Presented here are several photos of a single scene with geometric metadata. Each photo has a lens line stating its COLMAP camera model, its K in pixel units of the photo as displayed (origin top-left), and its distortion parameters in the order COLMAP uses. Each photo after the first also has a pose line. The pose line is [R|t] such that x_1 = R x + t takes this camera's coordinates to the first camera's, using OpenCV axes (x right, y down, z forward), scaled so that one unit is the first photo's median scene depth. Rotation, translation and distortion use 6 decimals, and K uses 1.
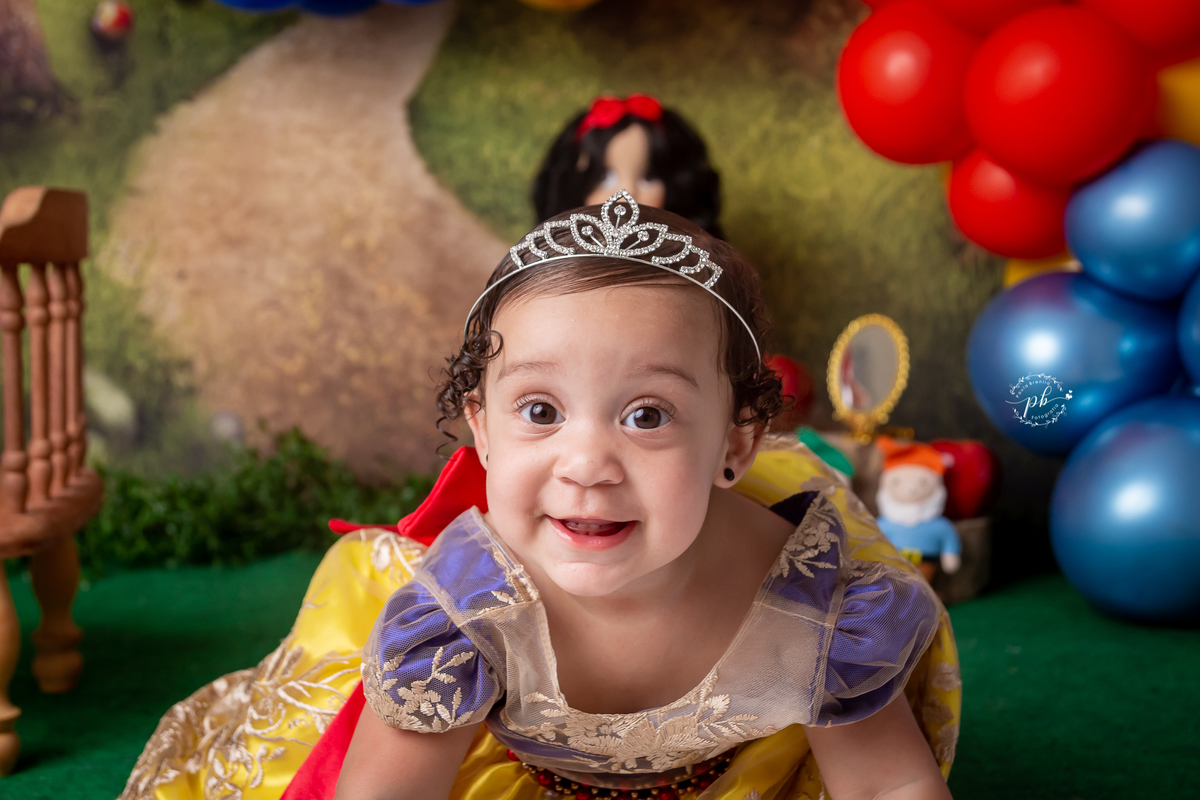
lens RADIAL K [[2205.1, 0, 595.4], [0, 2205.1, 393.9], [0, 0, 1]] dist [0.088537, 0.000000]
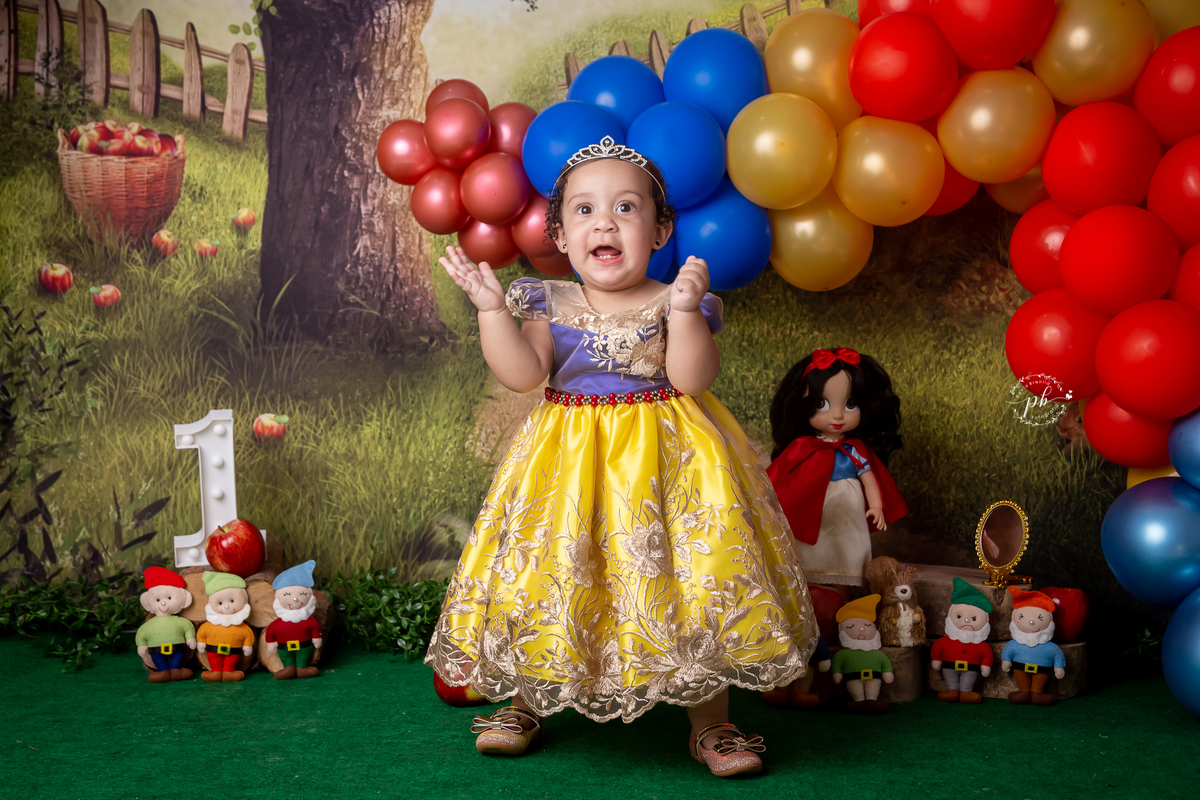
lens RADIAL K [[1820.3, 0, 607.3], [0, 1820.3, 406.1], [0, 0, 1]] dist [0.107687, 0.000000]
pose [[0.997016, 0.013535, -0.075993, -0.044199], [-0.016556, 0.999092, -0.039263, -0.043836], [0.075393, 0.040404, 0.996335, -0.221094]]
